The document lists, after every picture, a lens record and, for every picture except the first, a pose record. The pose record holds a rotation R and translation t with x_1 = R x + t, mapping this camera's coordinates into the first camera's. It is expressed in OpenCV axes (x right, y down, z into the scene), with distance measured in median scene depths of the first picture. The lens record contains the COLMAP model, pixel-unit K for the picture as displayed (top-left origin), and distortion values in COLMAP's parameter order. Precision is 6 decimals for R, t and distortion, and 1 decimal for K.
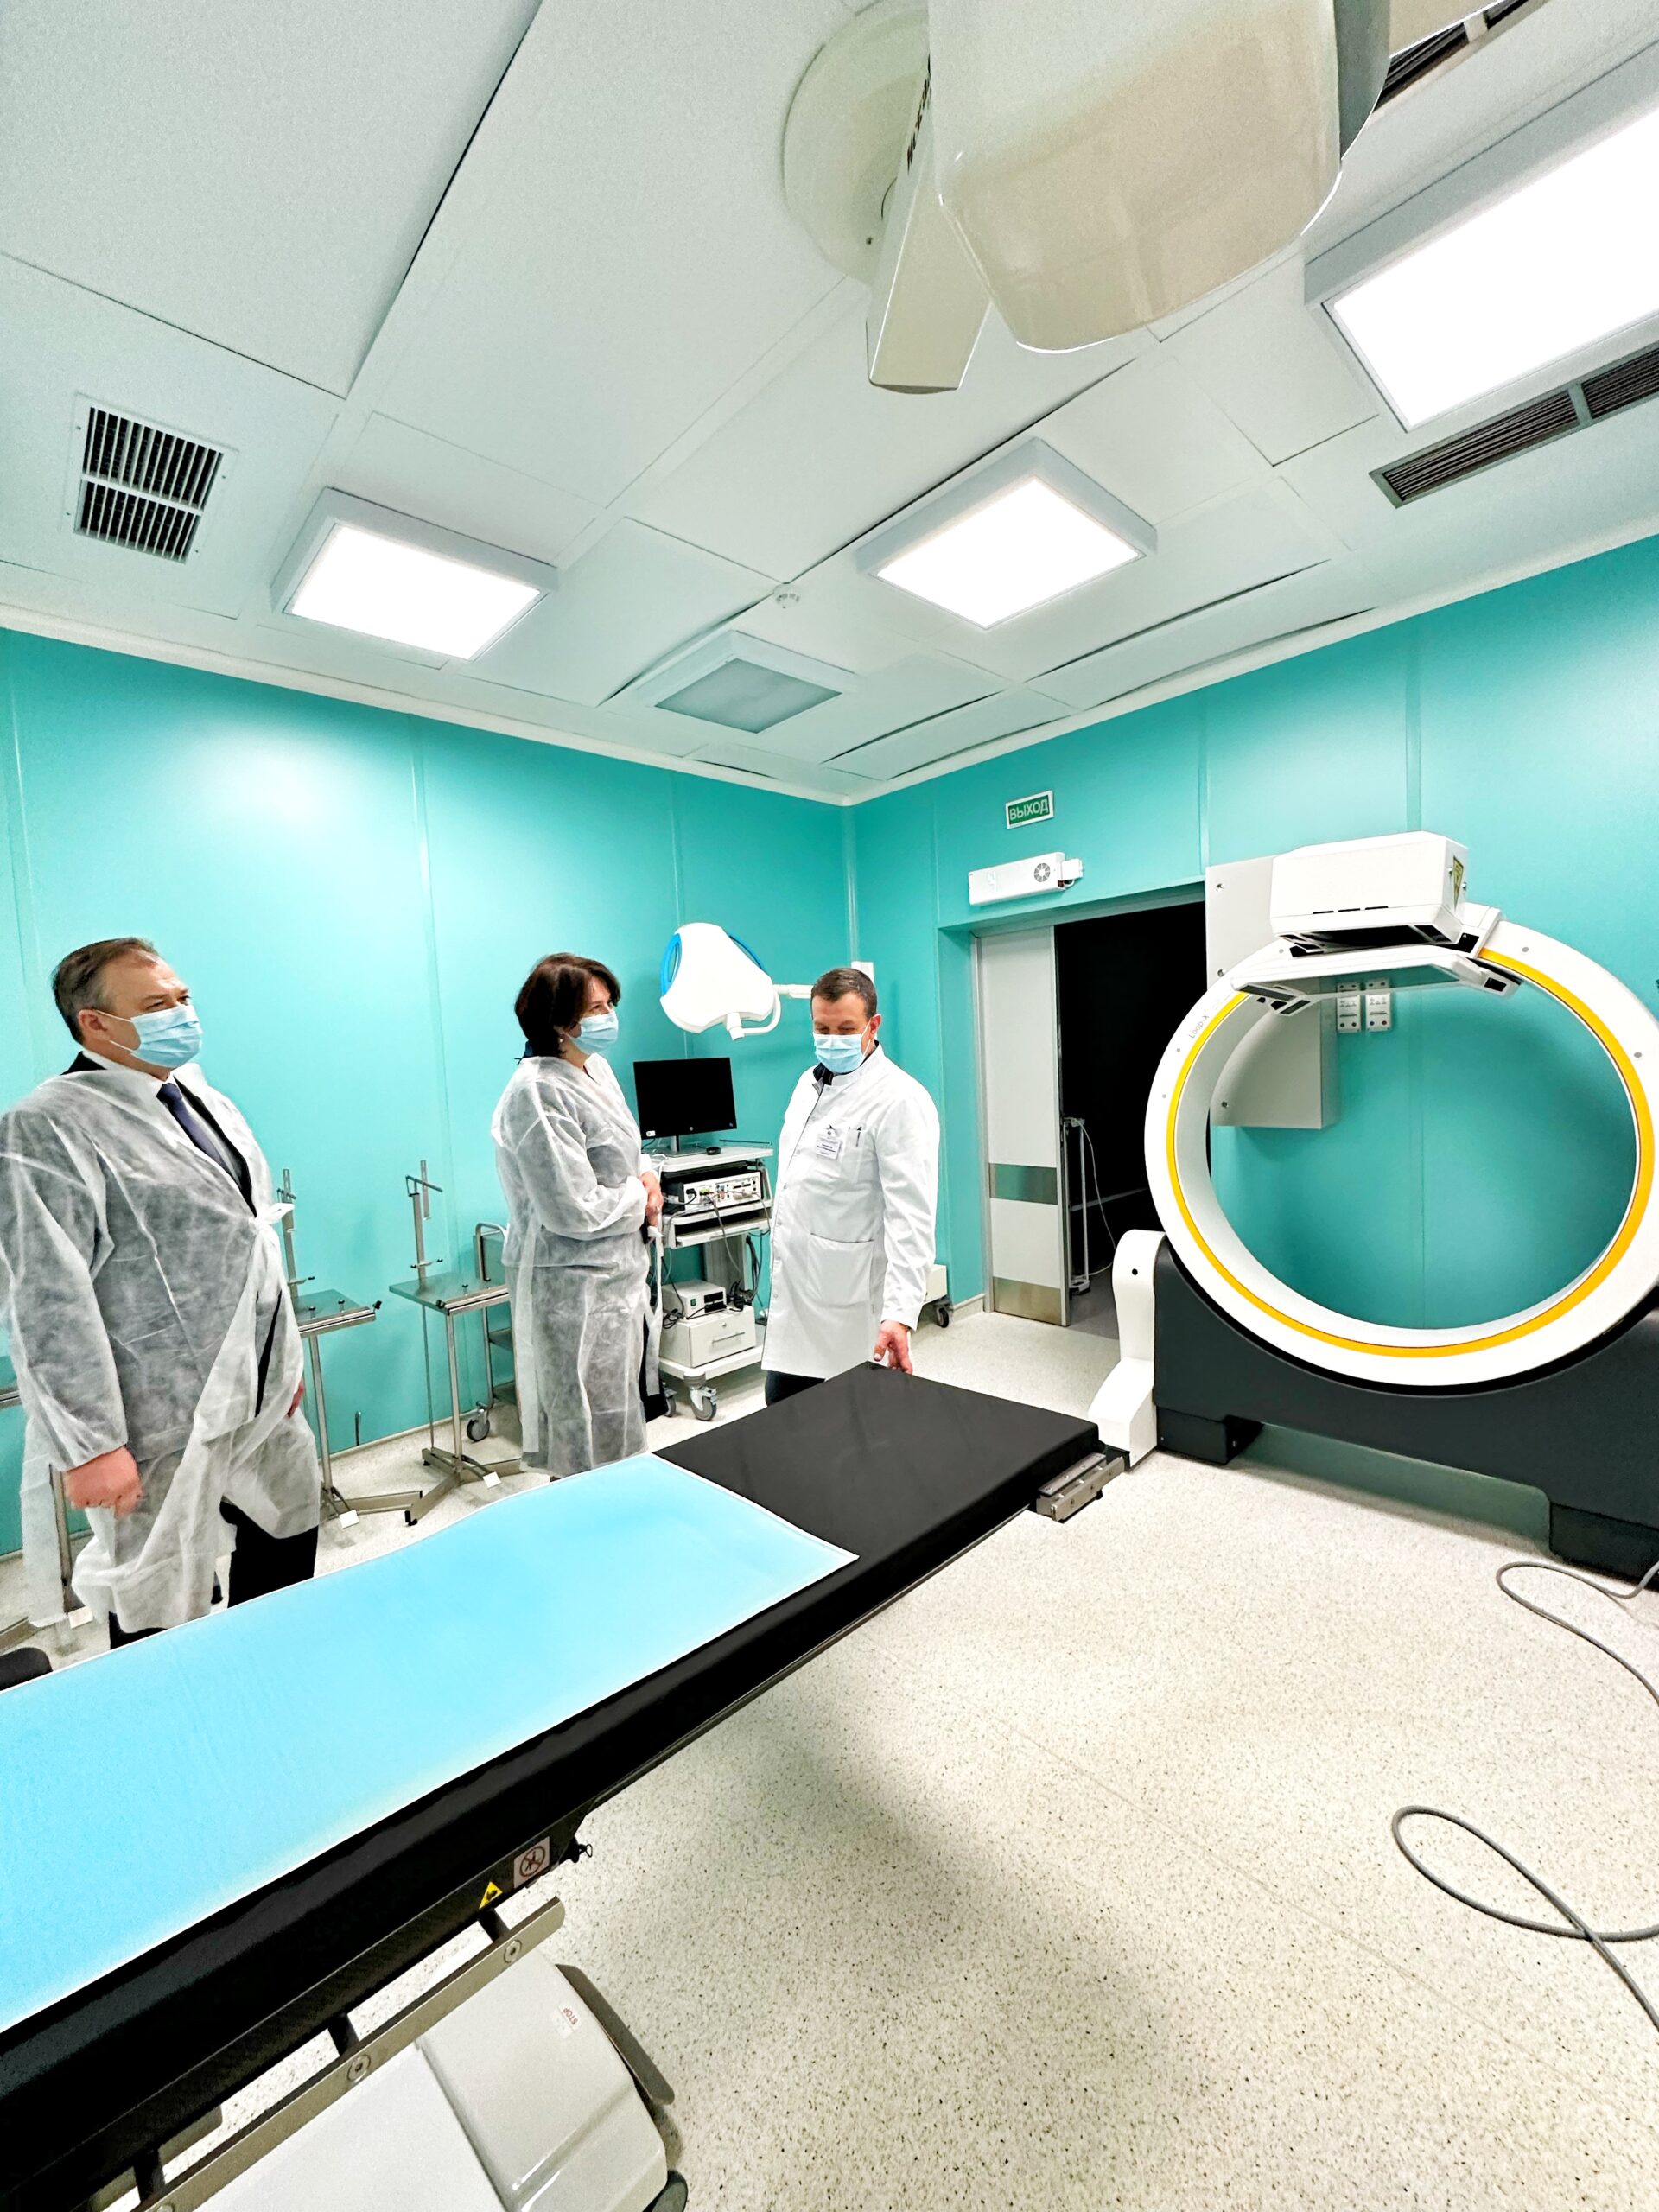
lens RADIAL K [[915.1, 0, 829.5], [0, 915.1, 1106.0], [0, 0, 1]] dist [-0.000433, -0.000105]
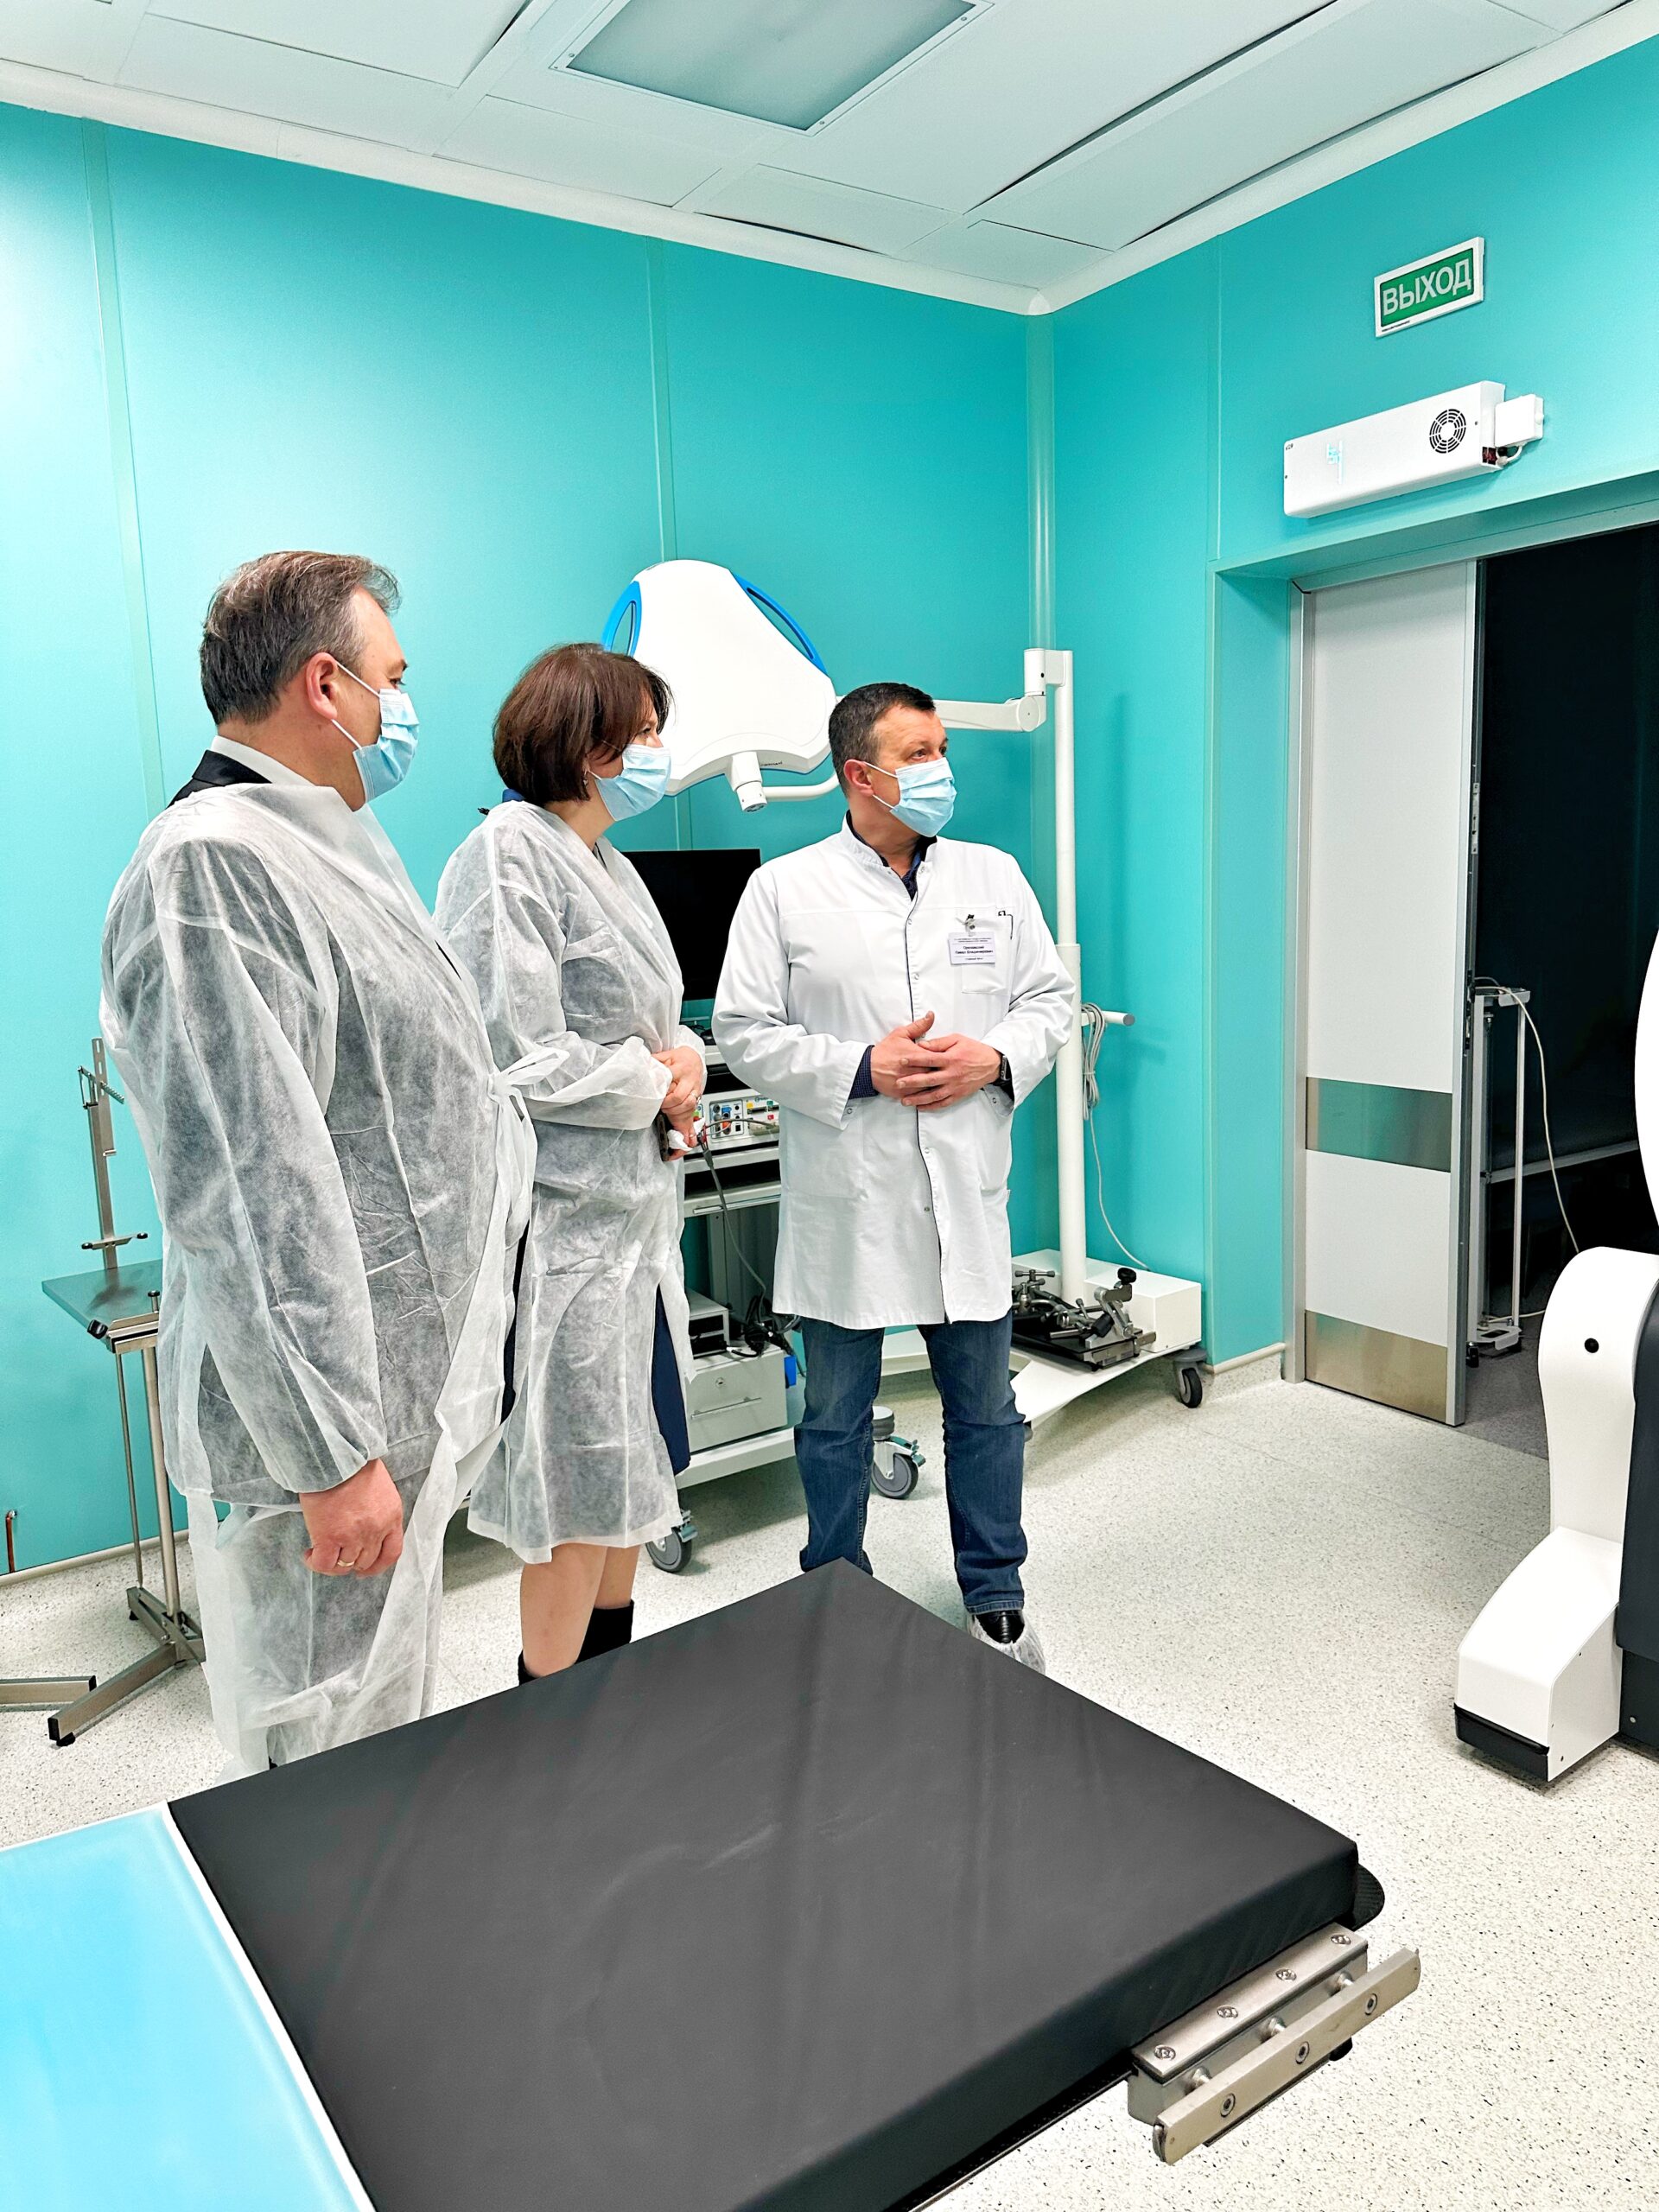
lens RADIAL K [[1634.8, 0, 797.1], [0, 1634.8, 1094.3], [0, 0, 1]] dist [0.067368, -0.087960]
pose [[0.985571, 0.037534, -0.165047, 0.065880], [-0.022793, 0.995652, 0.090319, -0.000703], [0.167719, -0.085254, 0.982142, 0.131959]]
